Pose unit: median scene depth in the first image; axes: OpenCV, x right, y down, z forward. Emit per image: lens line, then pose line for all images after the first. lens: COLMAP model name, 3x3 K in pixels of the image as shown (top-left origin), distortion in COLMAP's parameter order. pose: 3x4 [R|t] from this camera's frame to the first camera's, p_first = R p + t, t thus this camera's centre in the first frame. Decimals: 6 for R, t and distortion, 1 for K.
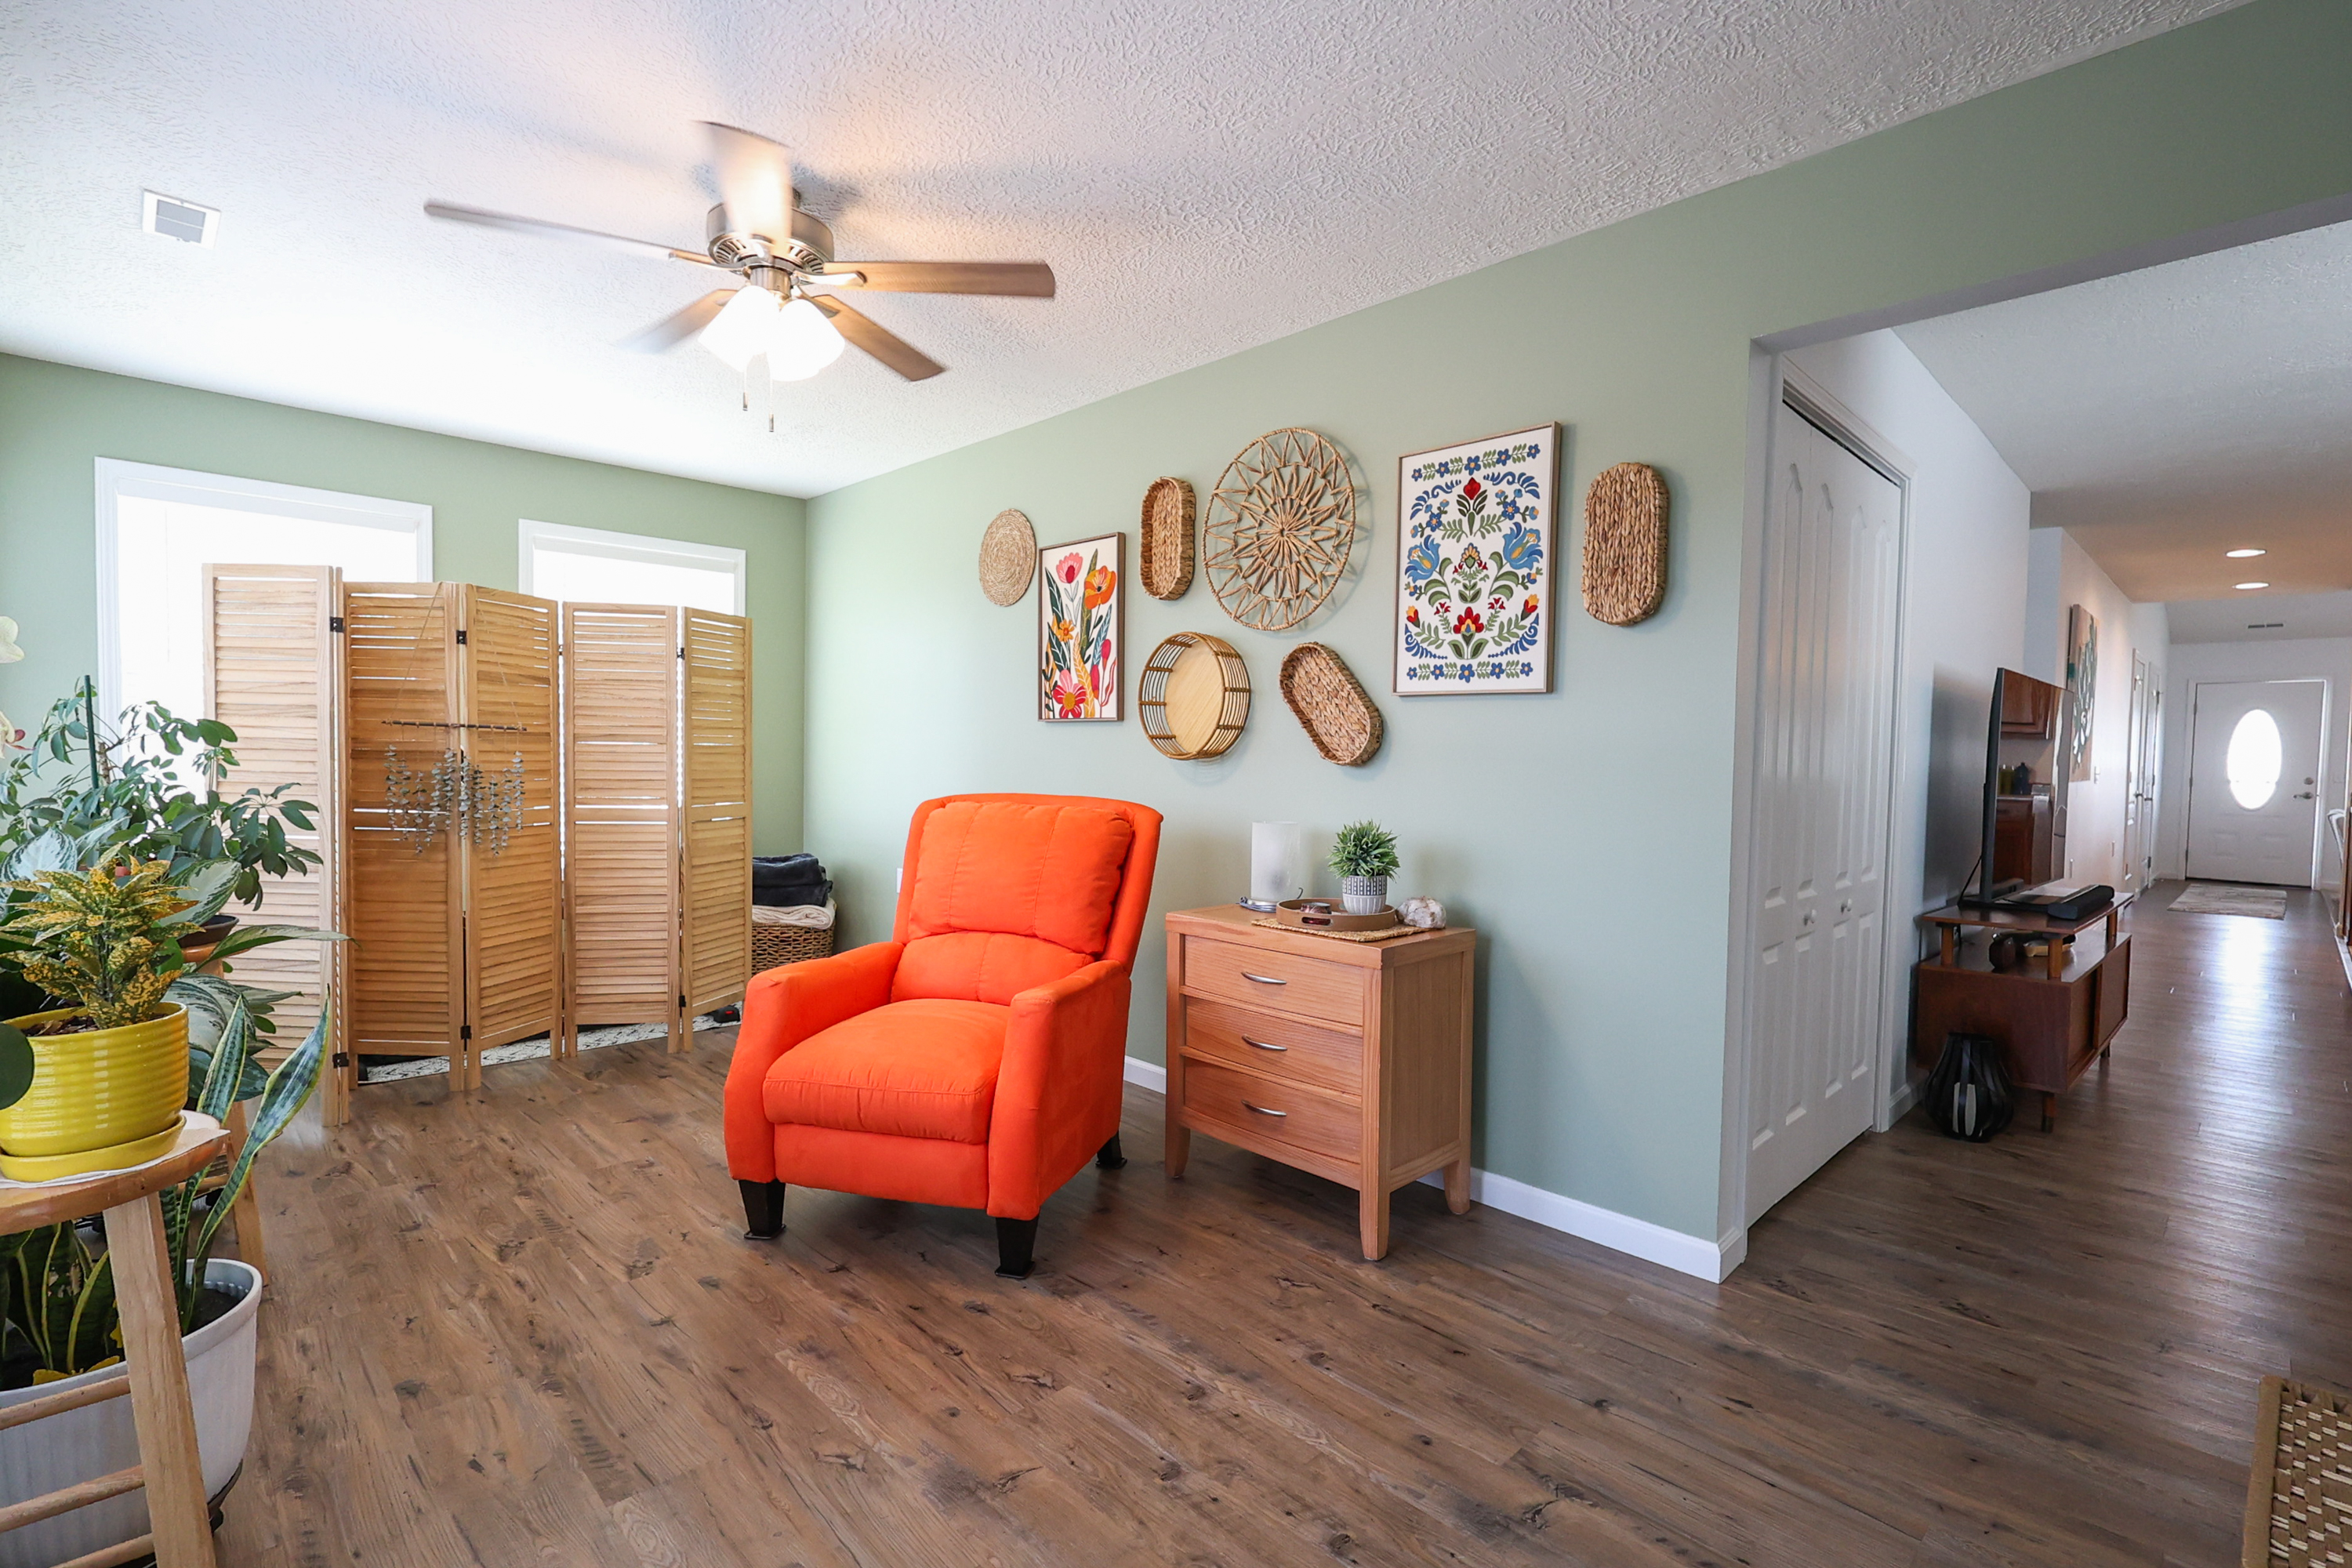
lens RADIAL K [[1079.1, 0, 1183.3], [0, 1079.1, 793.9], [0, 0, 1]] dist [-0.004524, 0.000955]
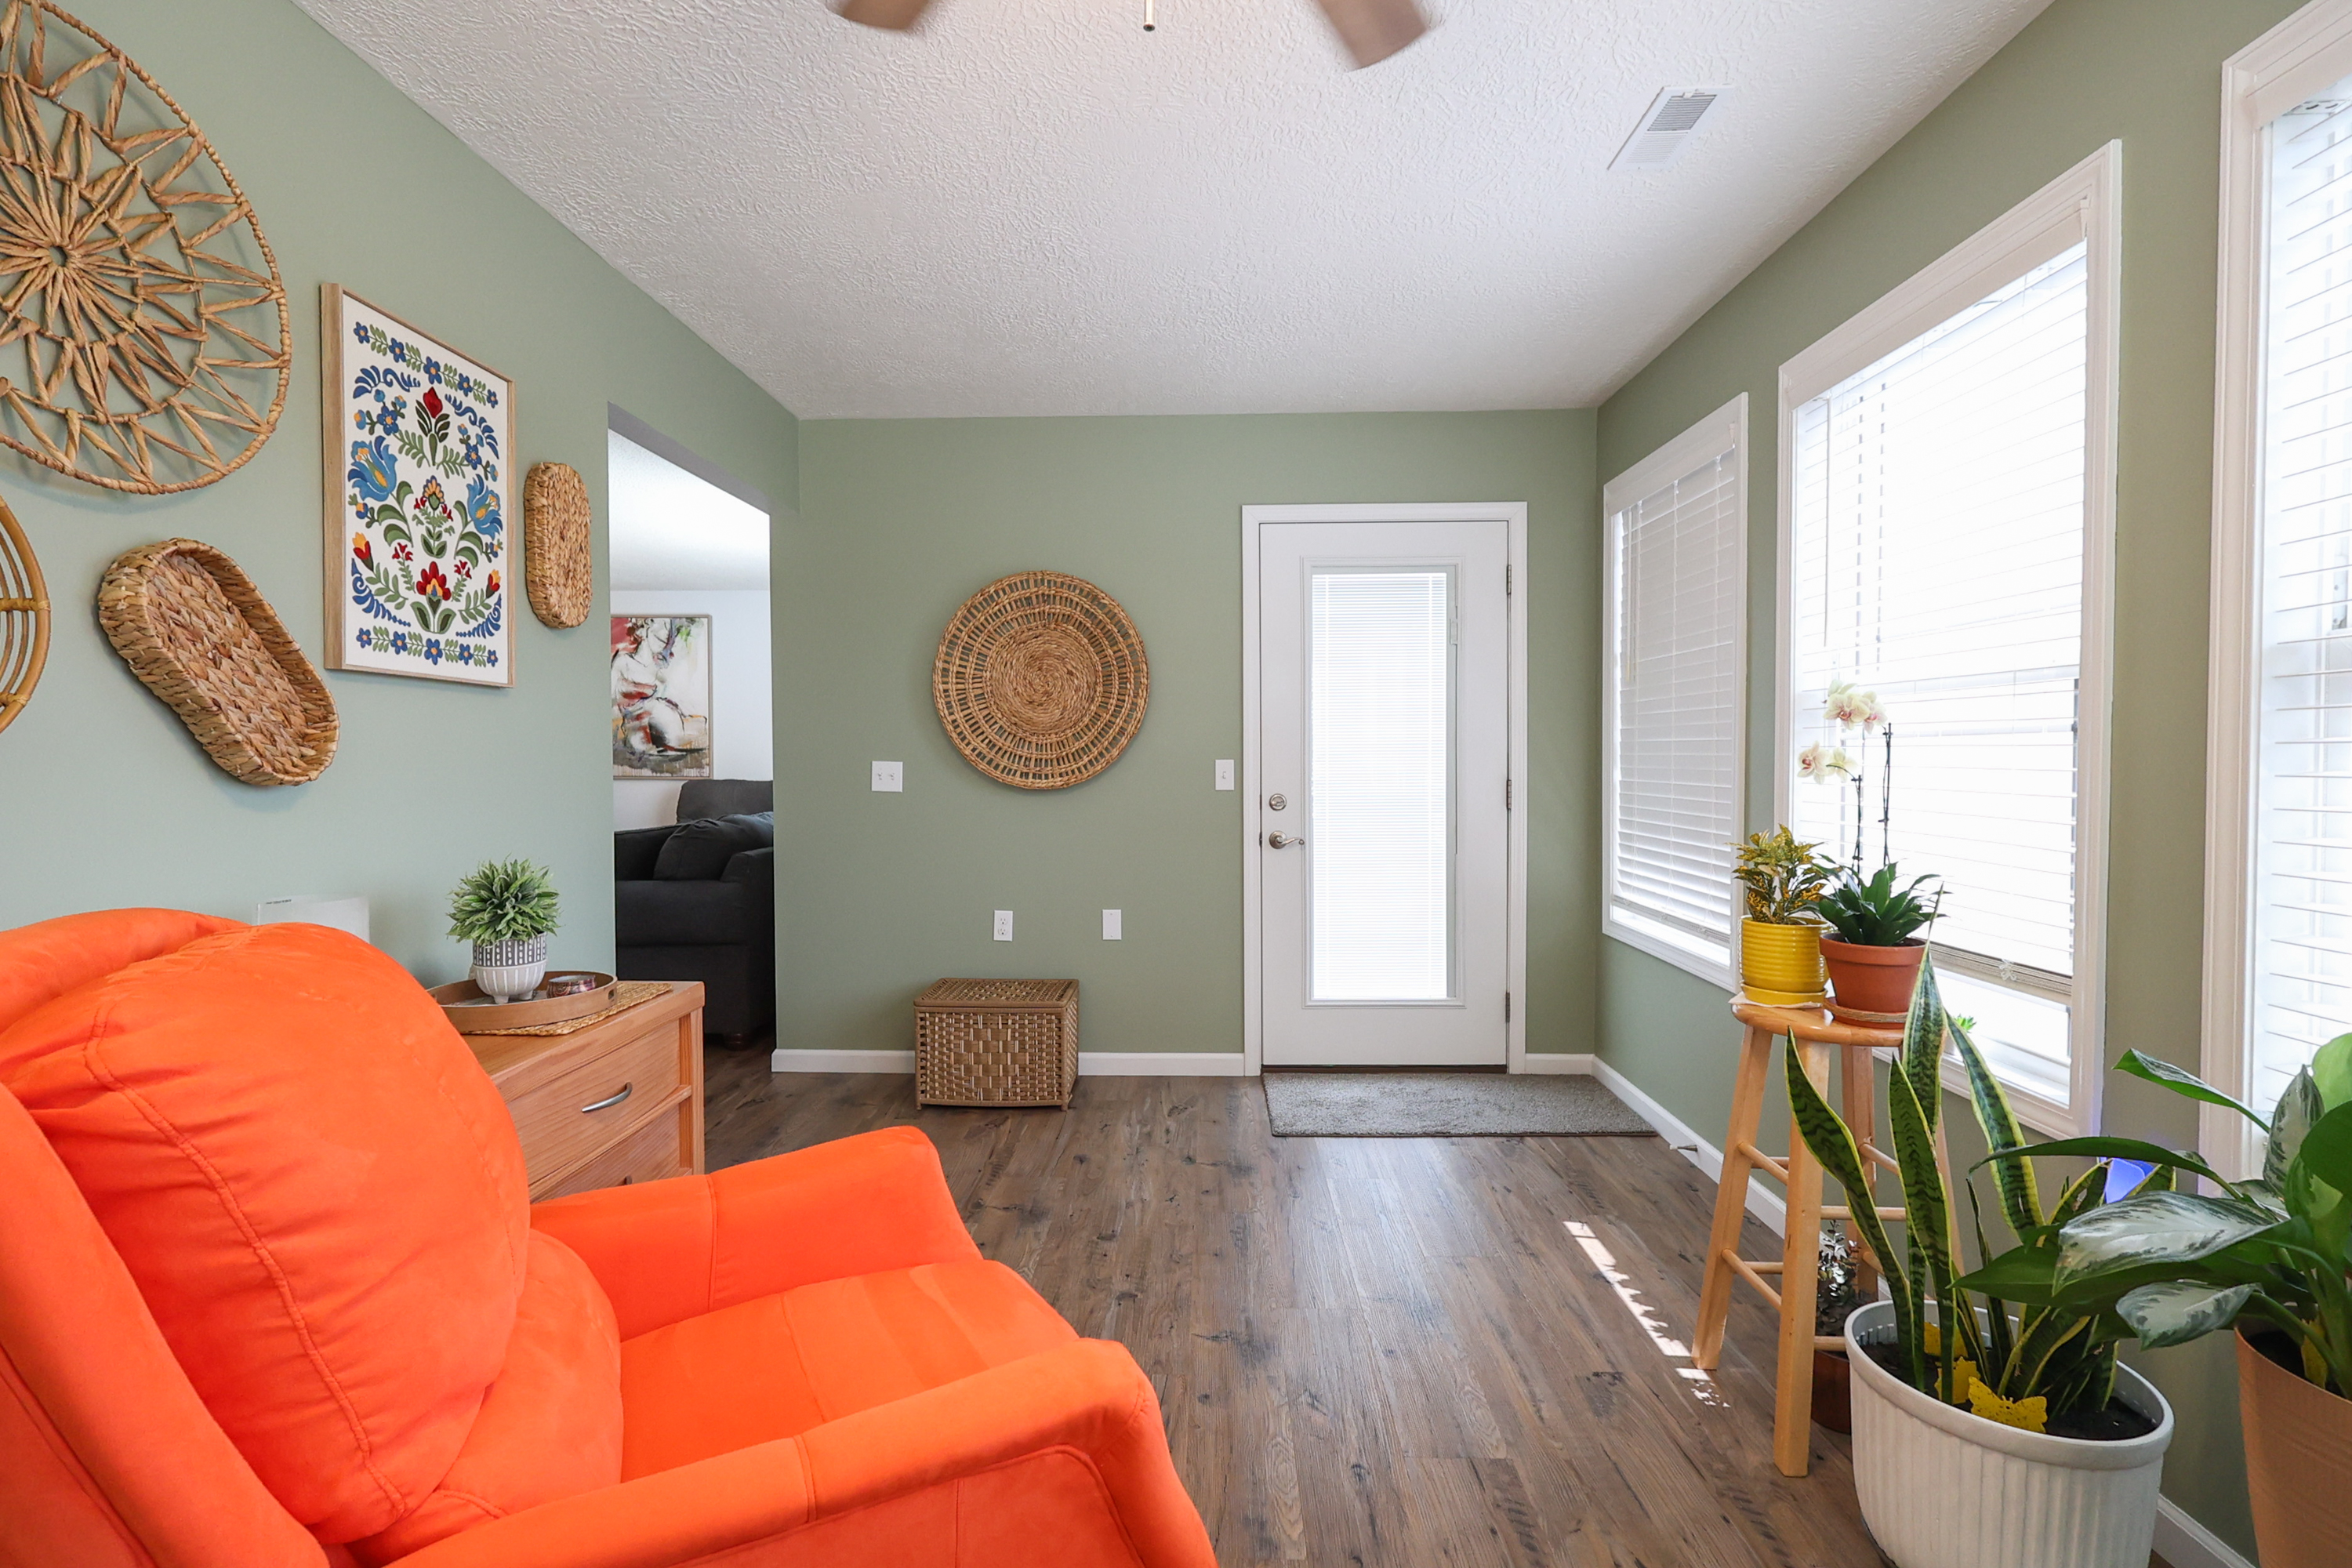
lens RADIAL K [[1079.1, 0, 1179.3], [0, 1079.1, 796.0], [0, 0, 1]] dist [-0.004524, 0.000955]
pose [[-0.694227, -0.038843, 0.718707, -0.620898], [0.020050, 0.997112, 0.073257, -0.056726], [-0.719477, 0.065267, -0.691443, 1.142930]]
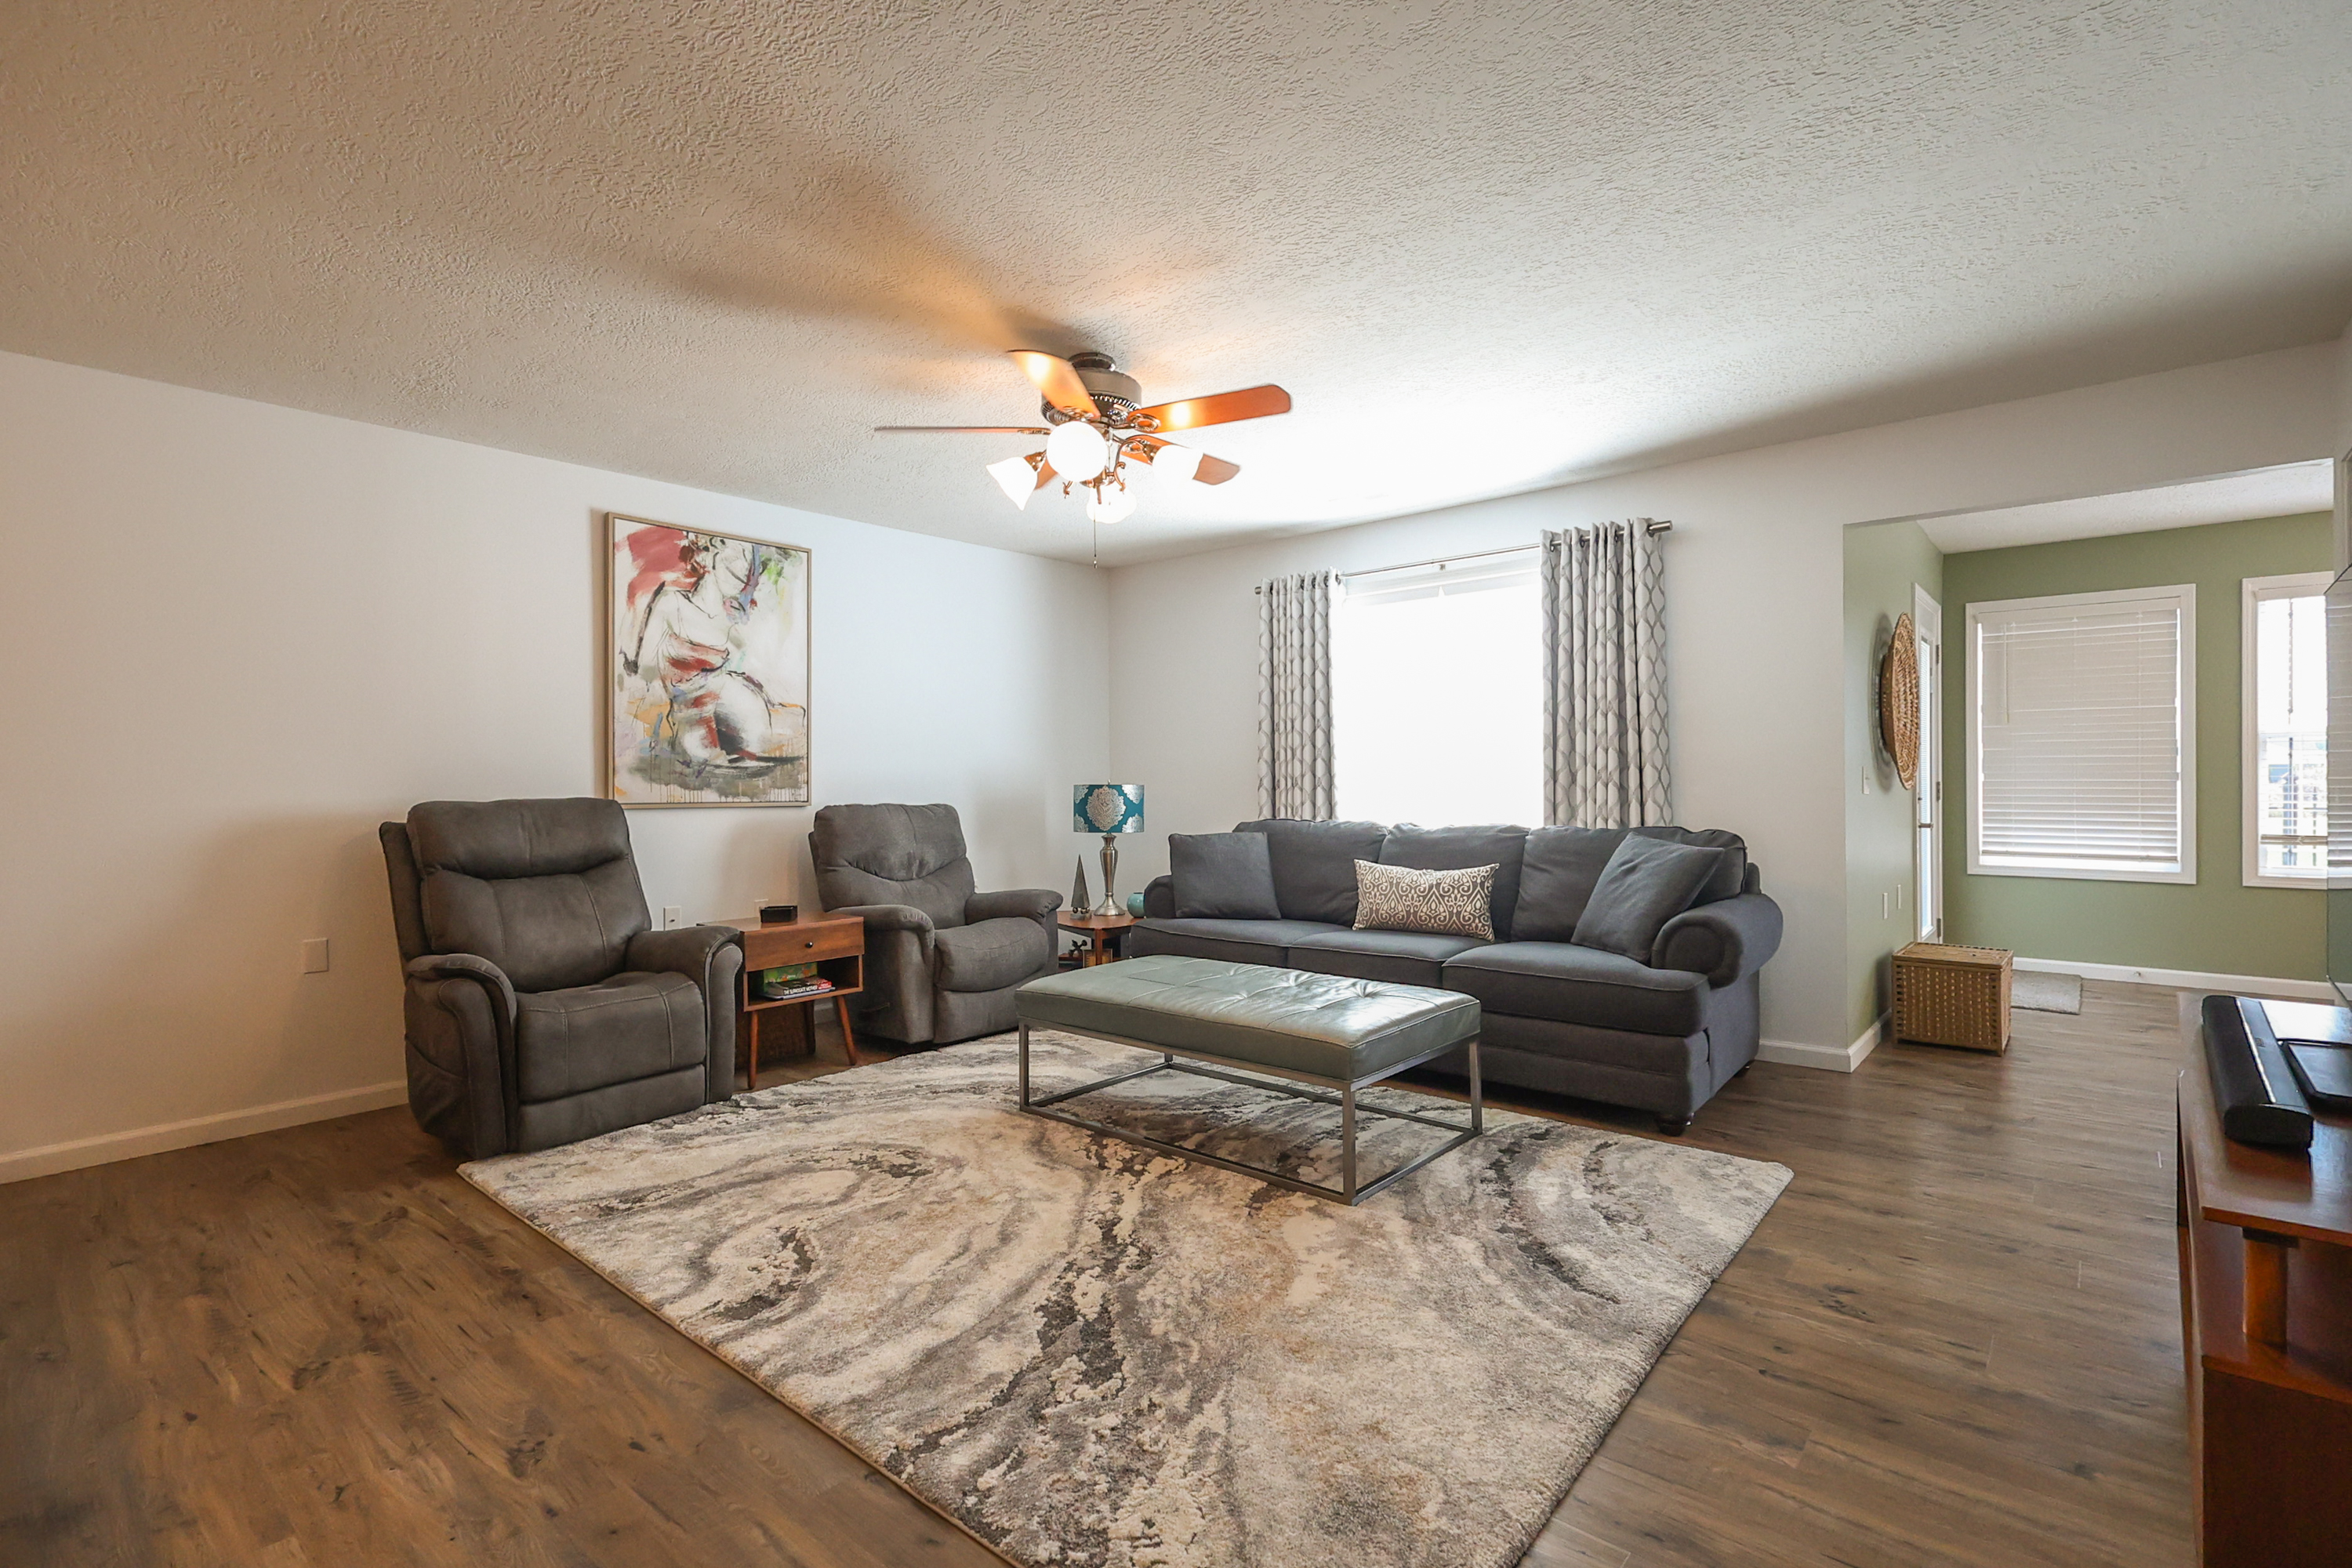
lens RADIAL K [[1079.1, 0, 1183.9], [0, 1079.1, 789.4], [0, 0, 1]] dist [-0.004524, 0.000955]
pose [[-0.996579, -0.007059, -0.082339, 1.784146], [-0.010899, 0.998869, 0.046279, -0.034942], [0.081919, 0.047018, -0.995529, 1.907282]]
